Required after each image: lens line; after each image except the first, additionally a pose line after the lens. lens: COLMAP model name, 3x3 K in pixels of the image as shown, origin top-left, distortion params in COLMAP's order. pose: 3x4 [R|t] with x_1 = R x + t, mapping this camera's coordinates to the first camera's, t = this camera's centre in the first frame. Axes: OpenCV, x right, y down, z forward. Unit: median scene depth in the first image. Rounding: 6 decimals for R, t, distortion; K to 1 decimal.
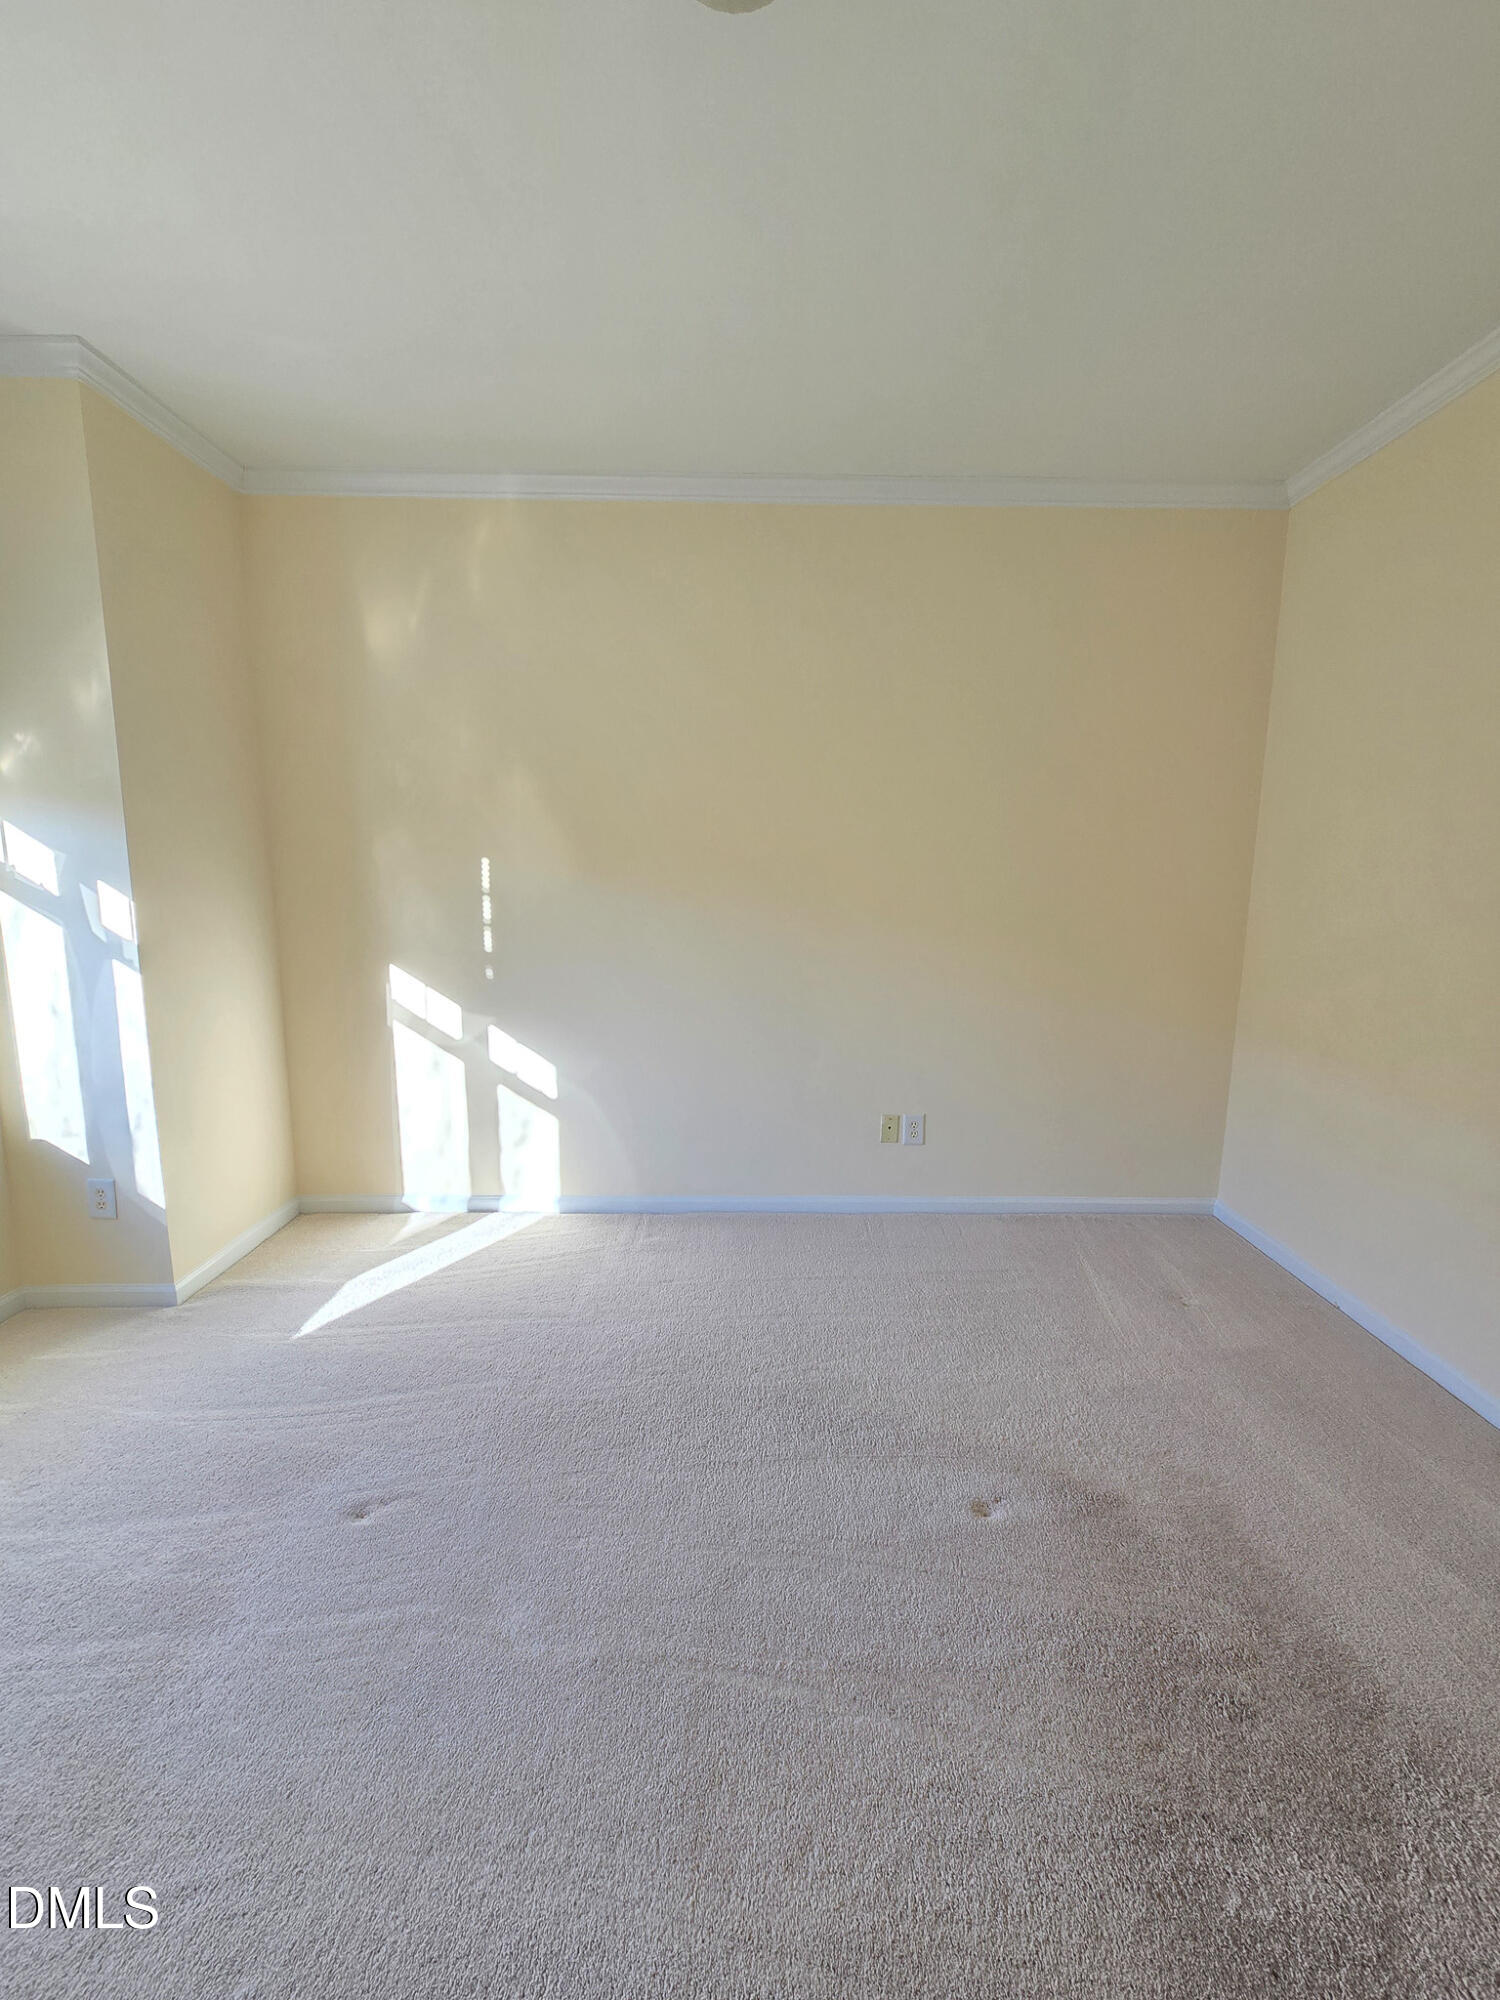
lens RADIAL K [[822.2, 0, 755.9], [0, 822.2, 997.2], [0, 0, 1]] dist [0.000939, -0.001474]
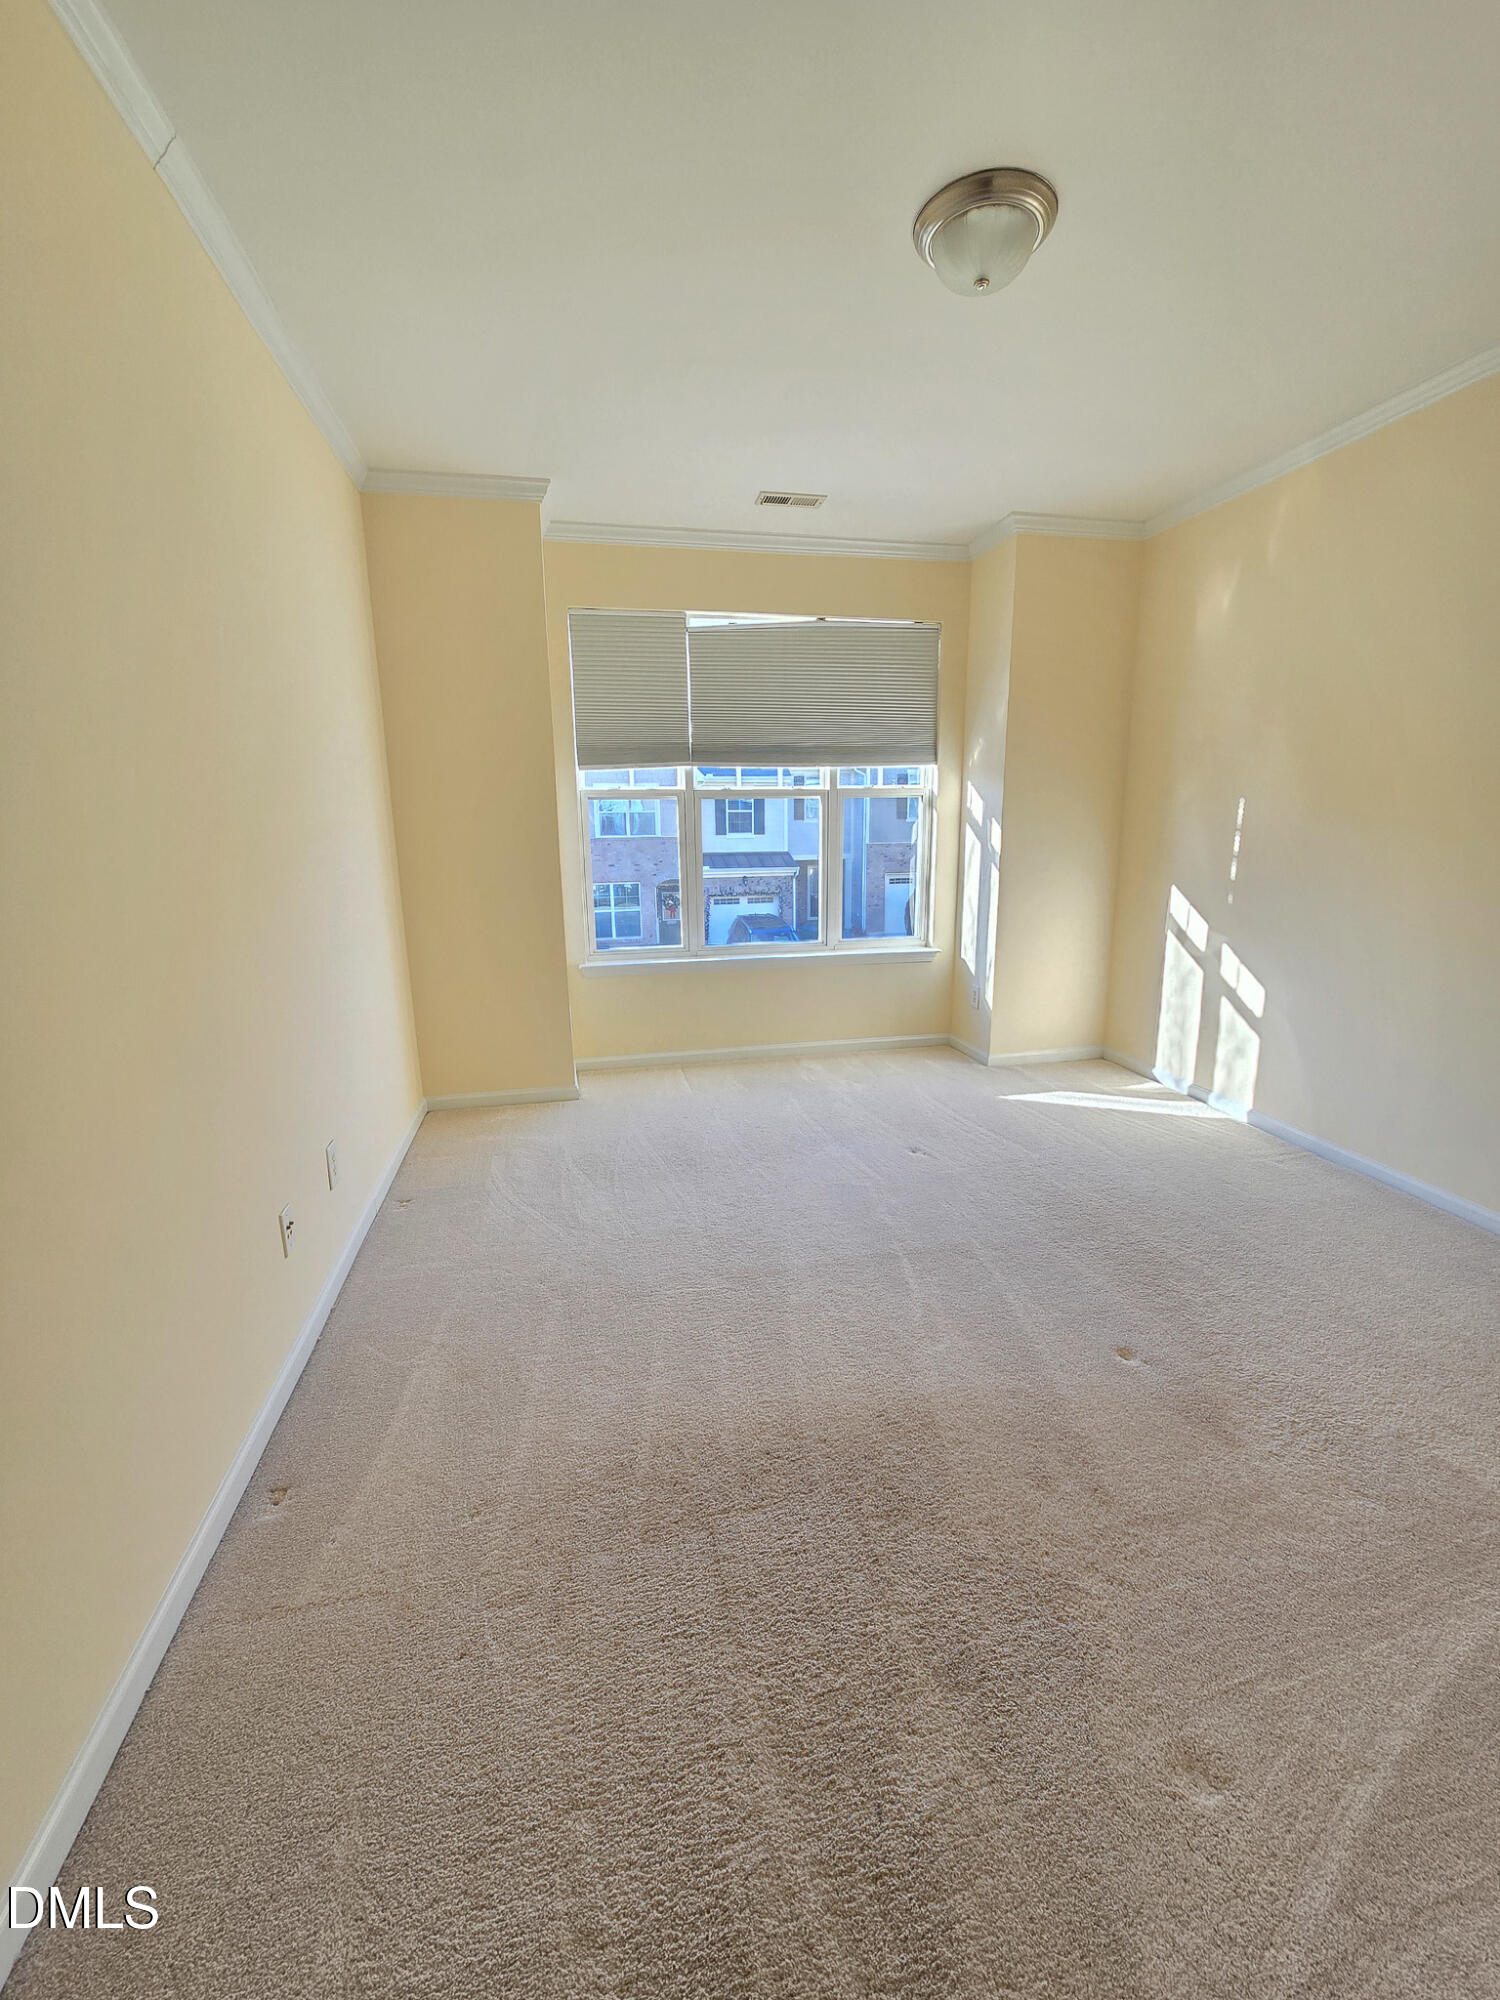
lens RADIAL K [[822.2, 0, 771.1], [0, 822.2, 1007.7], [0, 0, 1]] dist [0.000939, -0.001474]
pose [[0.220805, 0.213530, -0.951656, 0.994571], [-0.142925, 0.972290, 0.184998, -0.002260], [0.964789, 0.095167, 0.245205, 0.148324]]
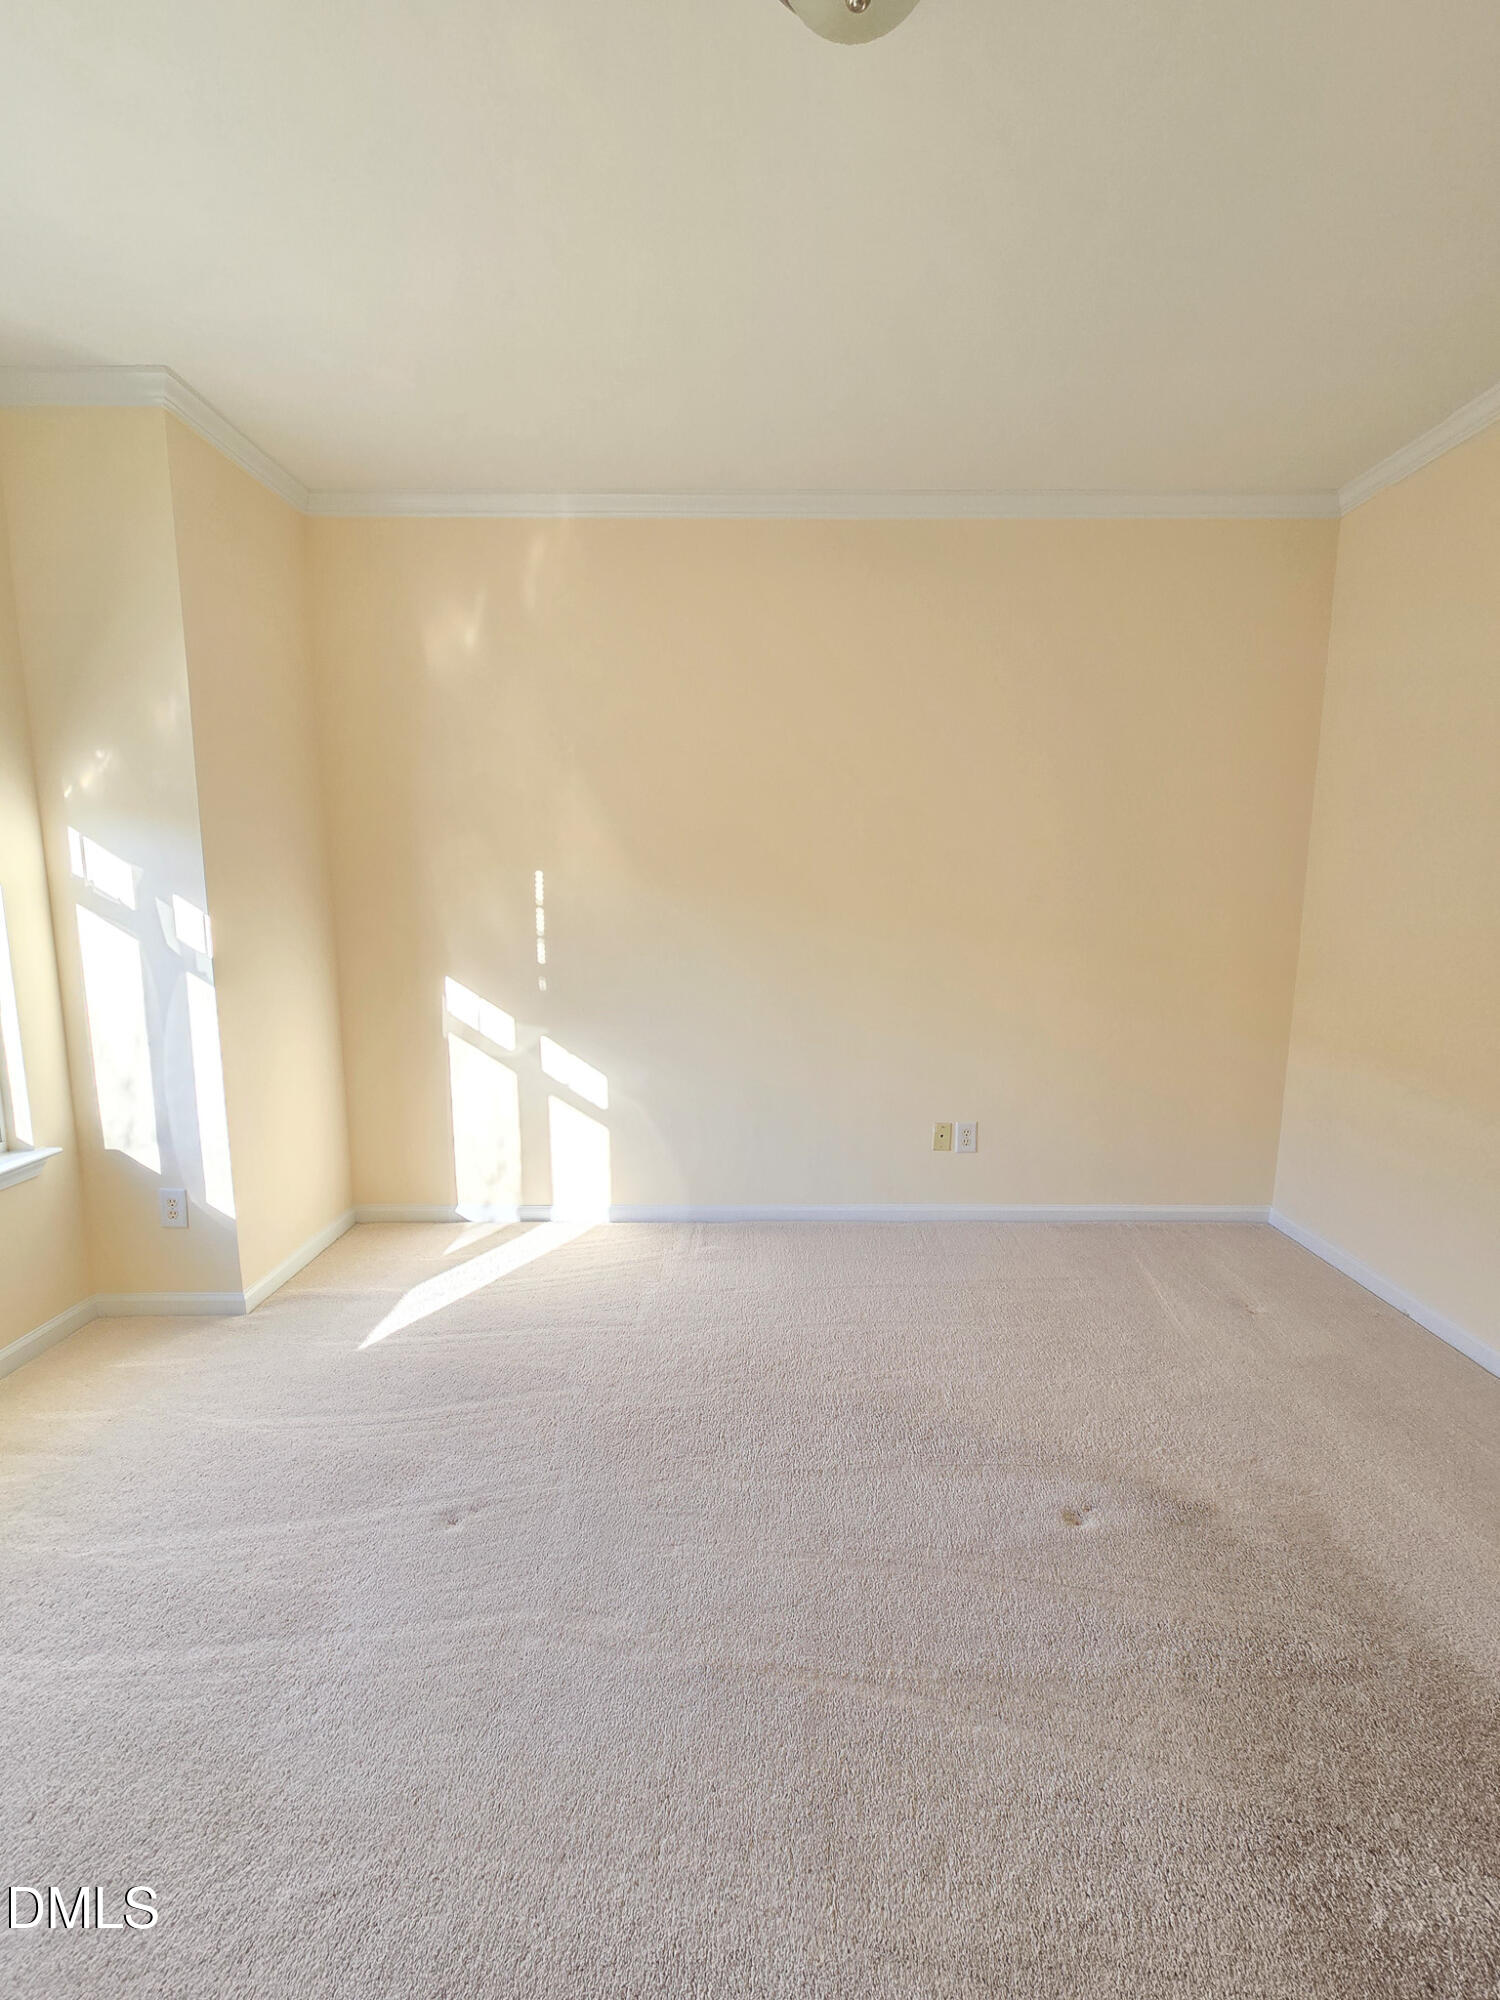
lens RADIAL K [[822.2, 0, 746.8], [0, 822.2, 994.9], [0, 0, 1]] dist [0.000939, -0.001474]
pose [[0.999904, -0.005727, -0.012598, -0.088676], [0.005521, 0.999852, -0.016324, 0.003540], [0.012689, 0.016253, 0.999787, -0.008169]]
